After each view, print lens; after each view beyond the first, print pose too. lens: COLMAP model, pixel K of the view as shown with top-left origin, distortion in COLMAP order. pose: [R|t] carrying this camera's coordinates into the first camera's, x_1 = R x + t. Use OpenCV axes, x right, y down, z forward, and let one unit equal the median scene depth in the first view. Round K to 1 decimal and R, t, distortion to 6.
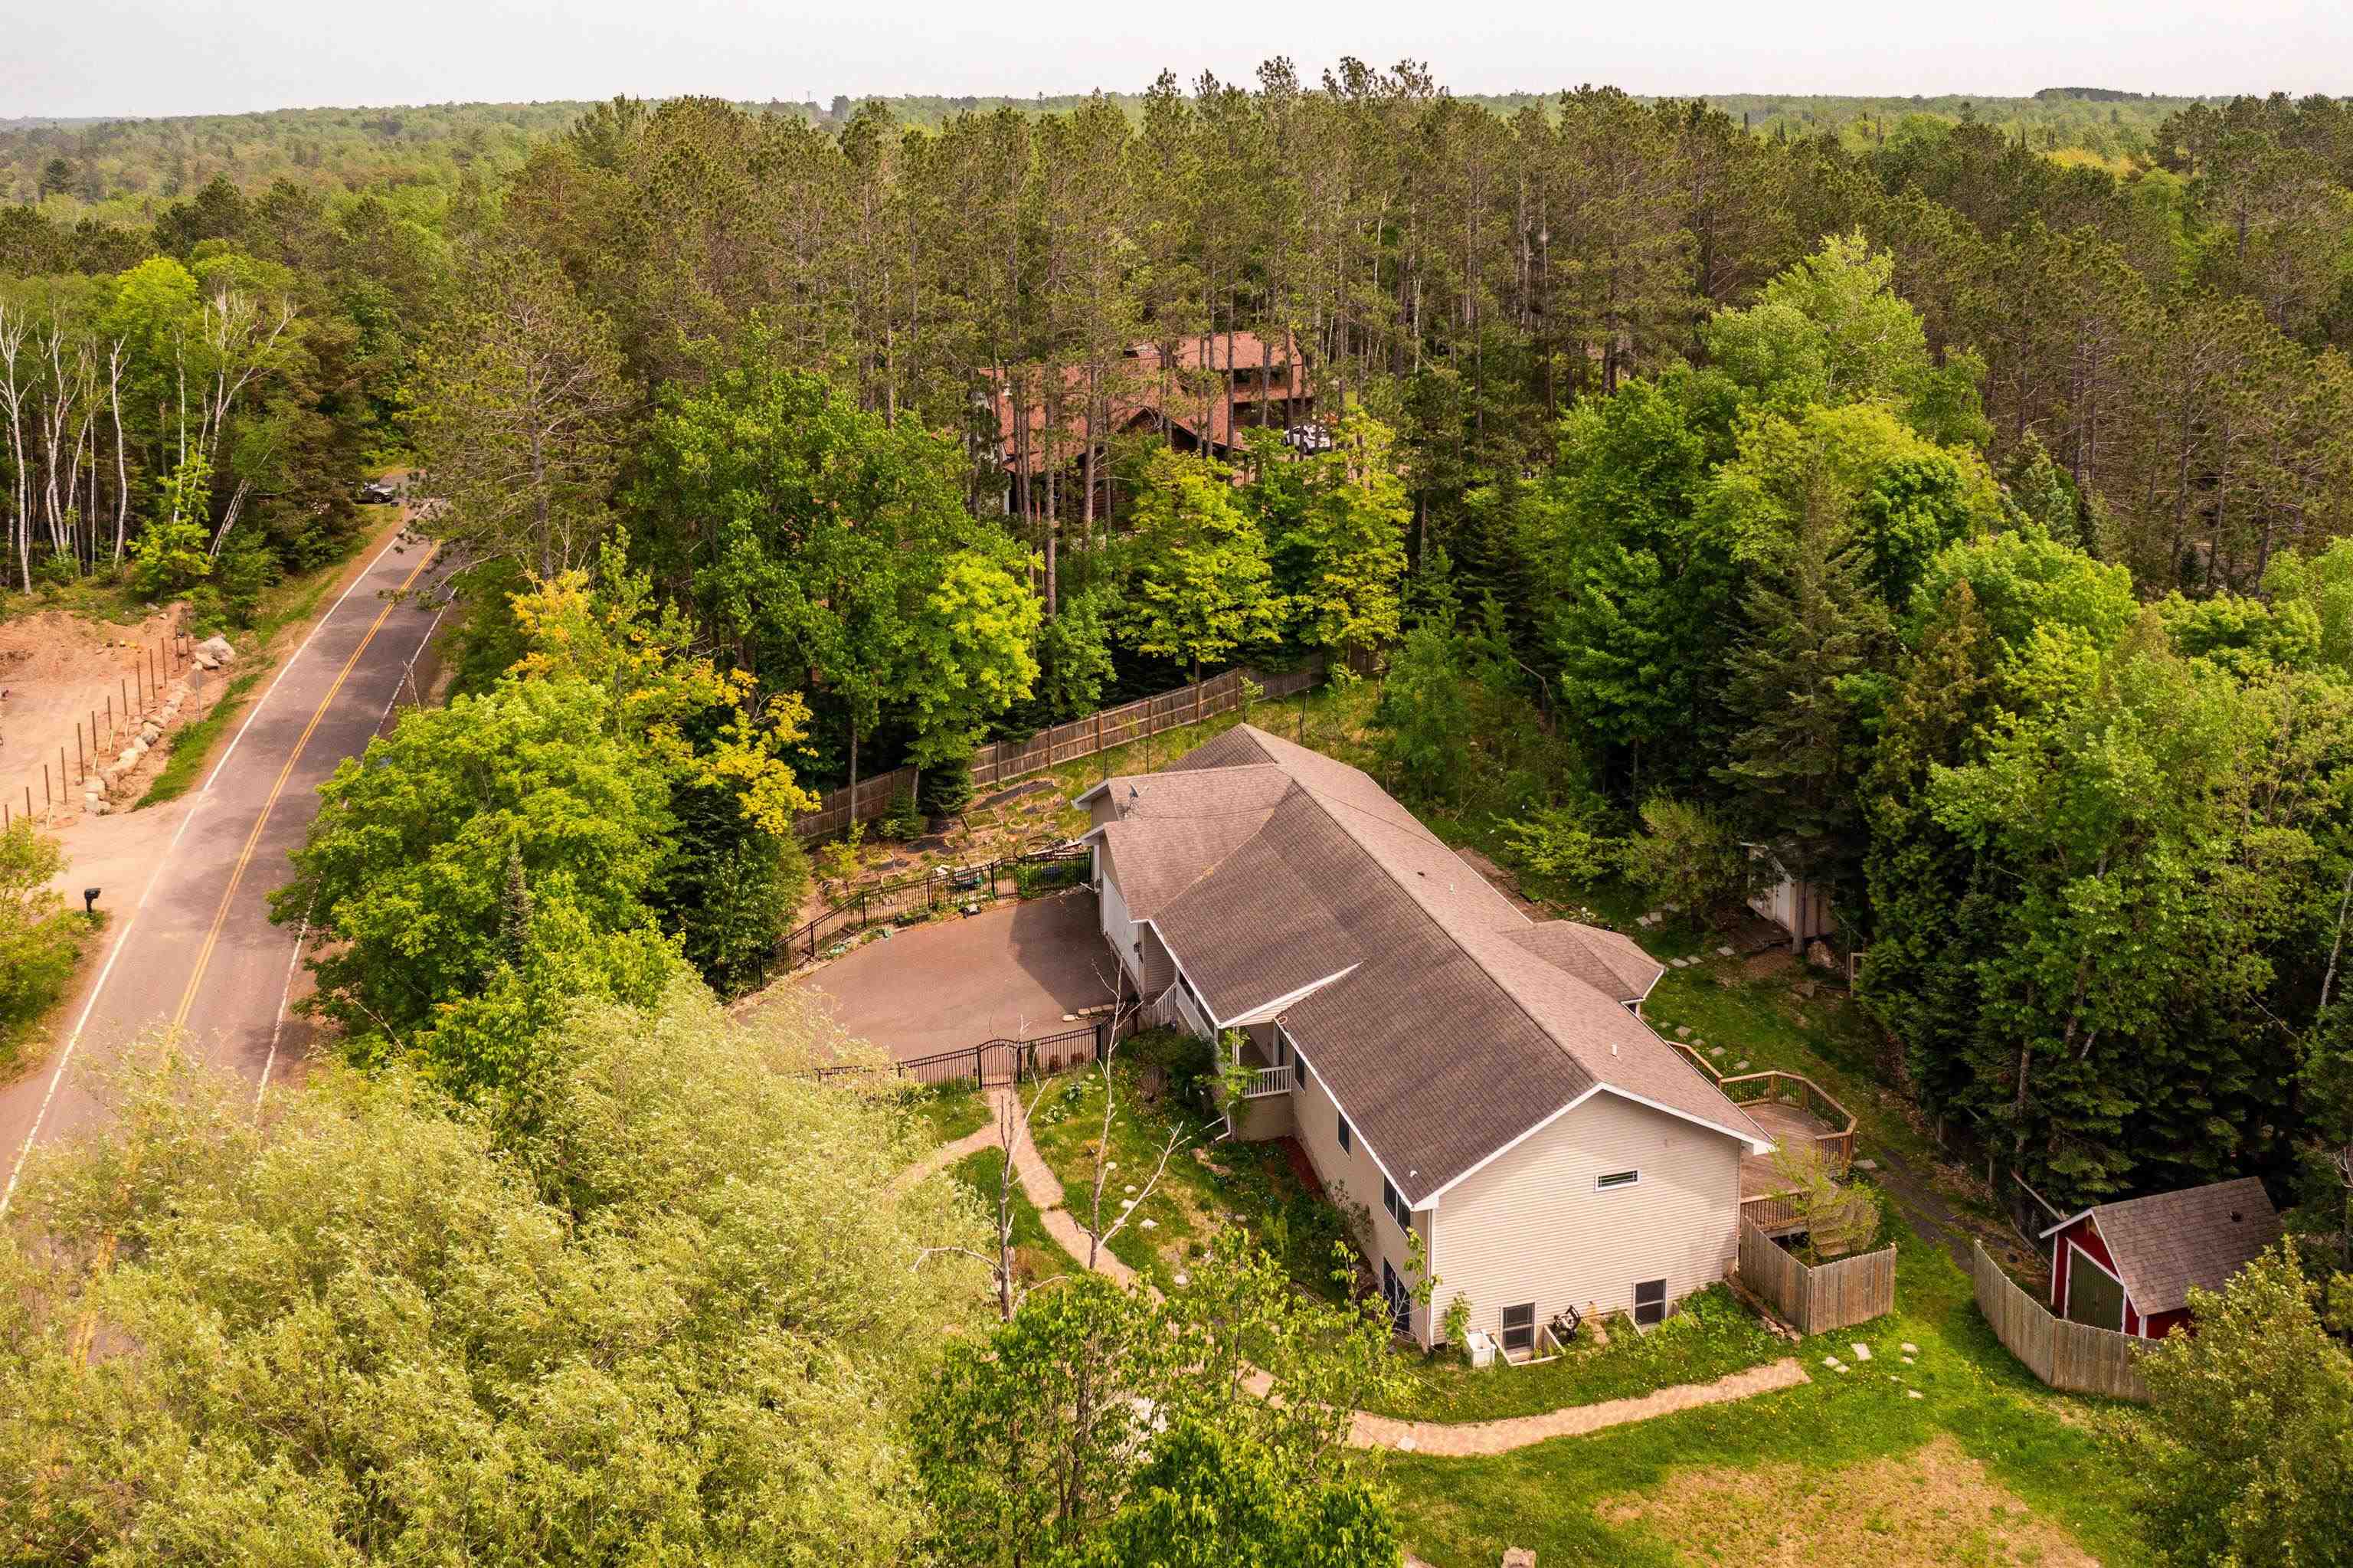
lens RADIAL K [[1963.3, 0, 1227.3], [0, 1963.3, 353.7], [0, 0, 1]] dist [-0.014092, 0.006744]
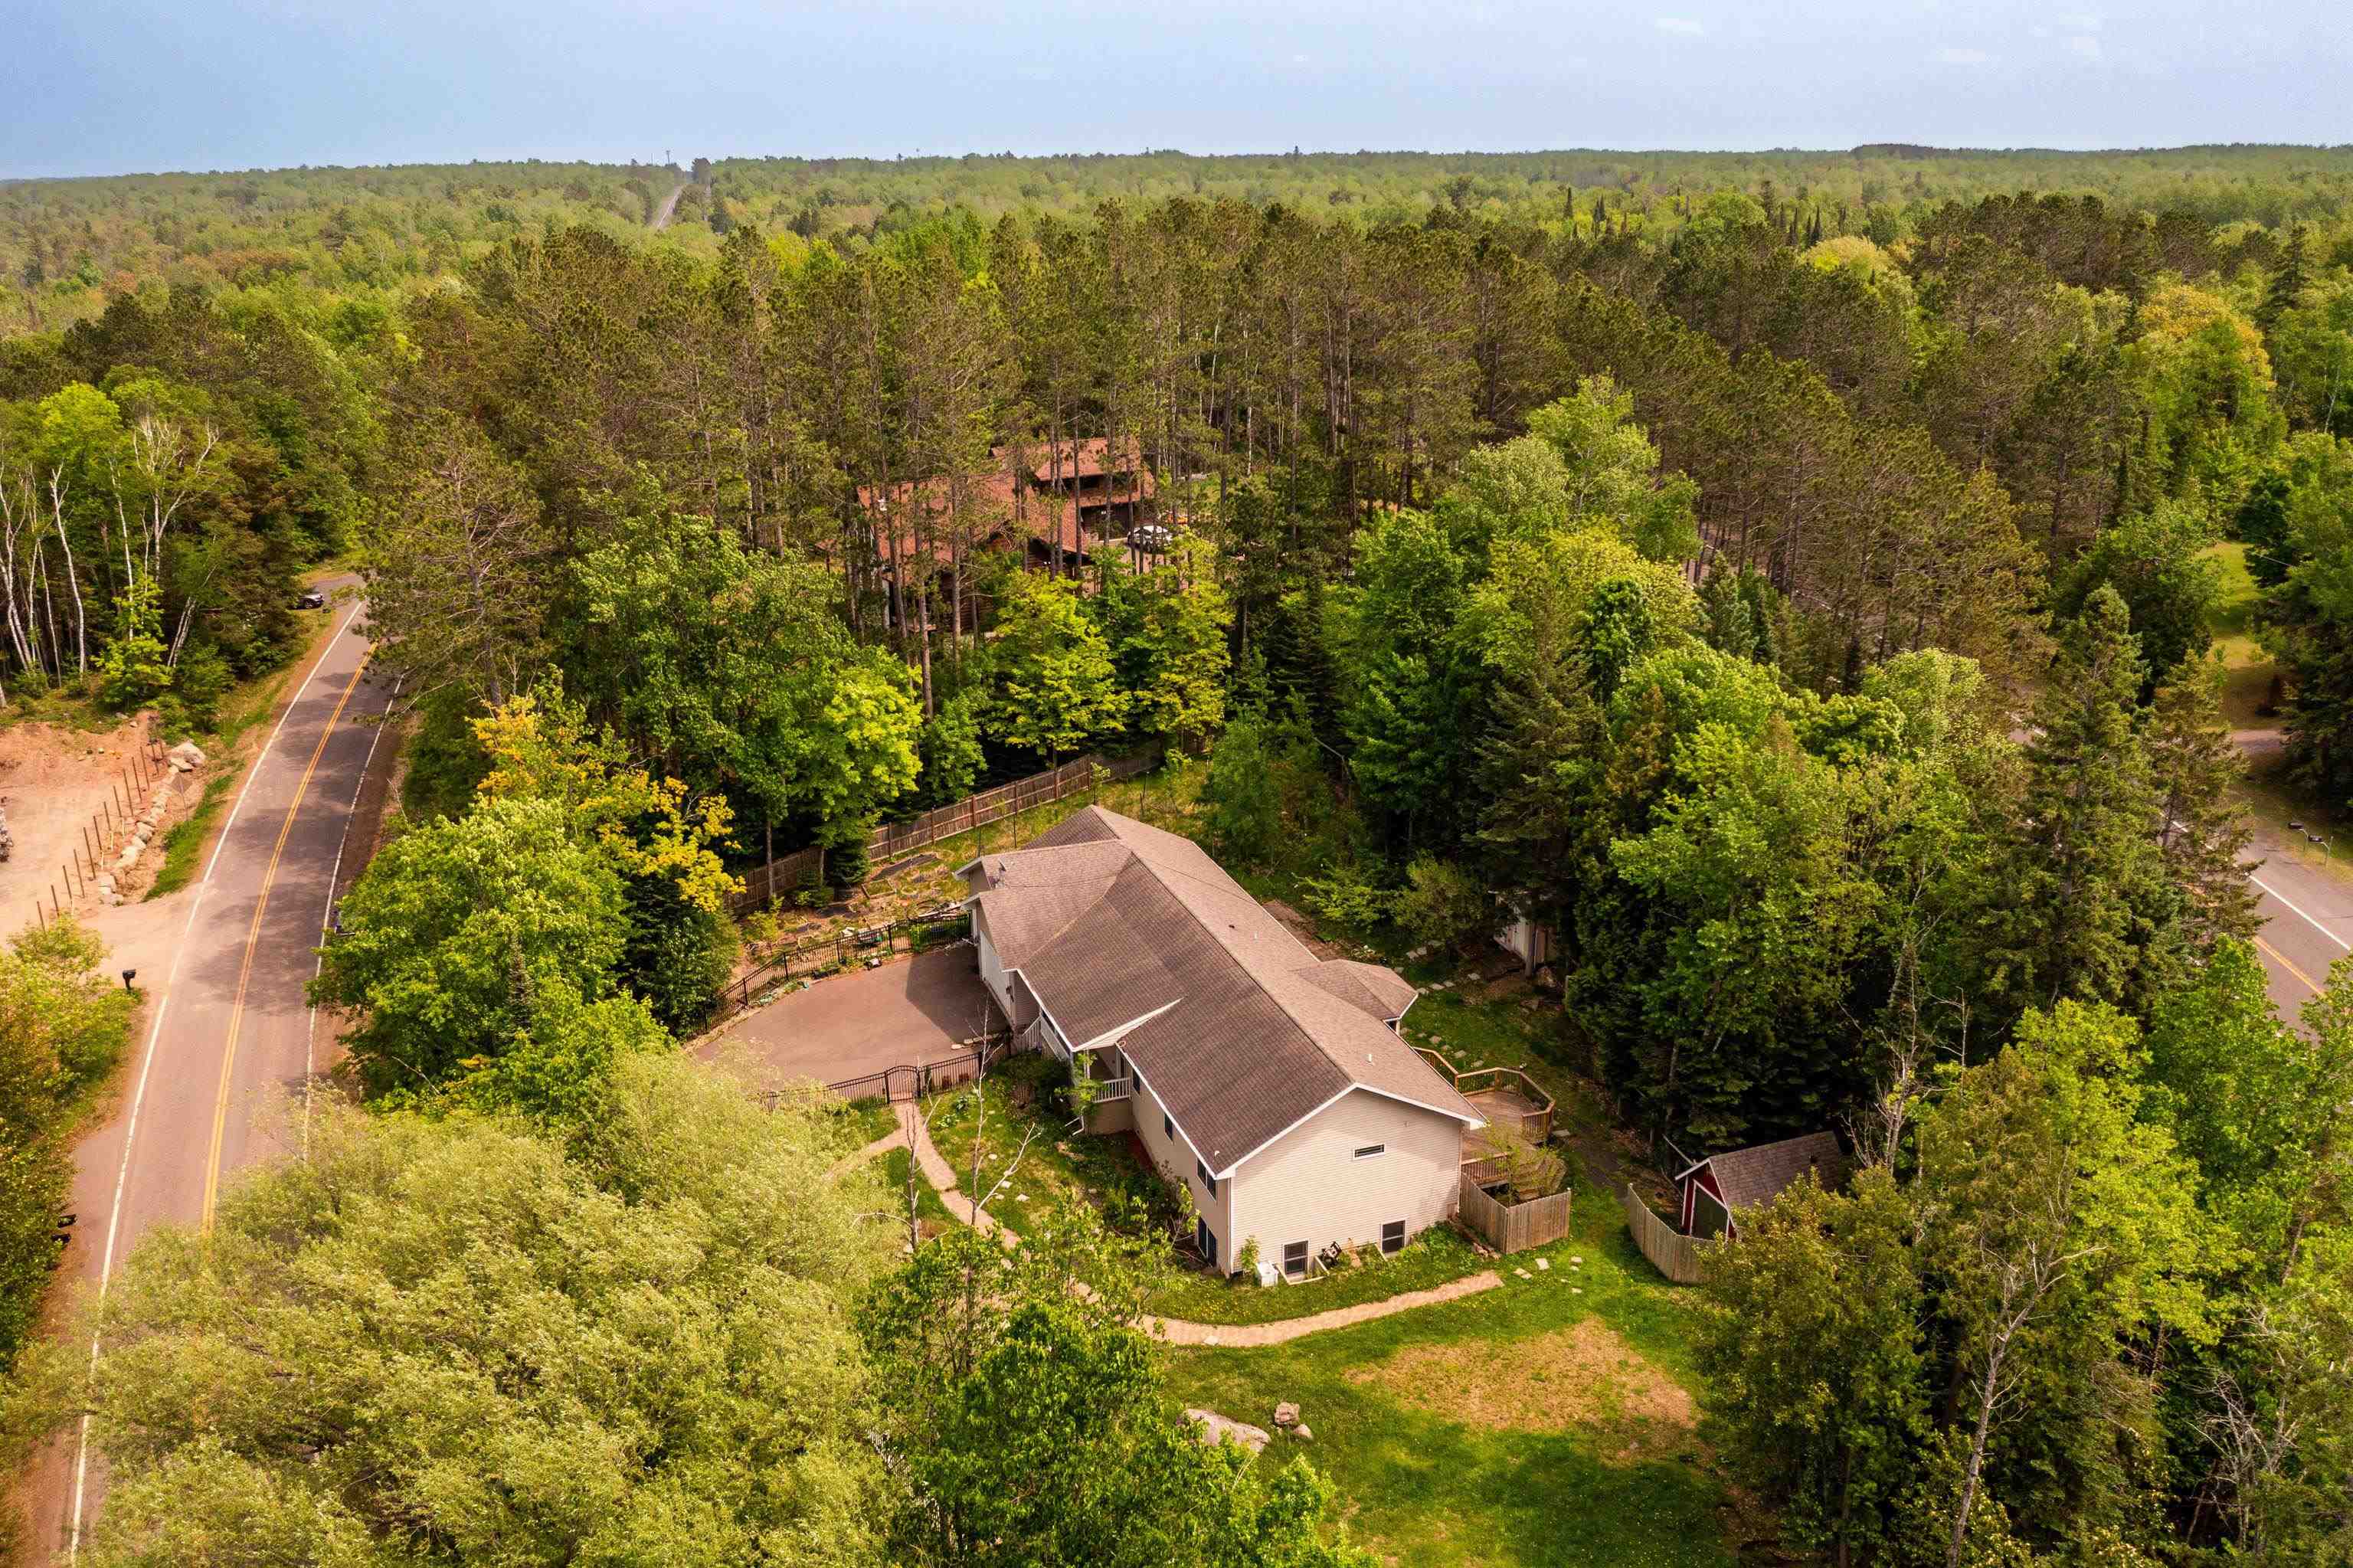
lens RADIAL K [[1924.6, 0, 1172.9], [0, 1924.6, 658.5], [0, 0, 1]] dist [-0.014422, -0.001131]
pose [[0.998893, -0.031613, 0.034837, 0.020443], [0.026456, 0.989847, 0.139654, -0.068663], [-0.038898, -0.138578, 0.989587, -0.172817]]
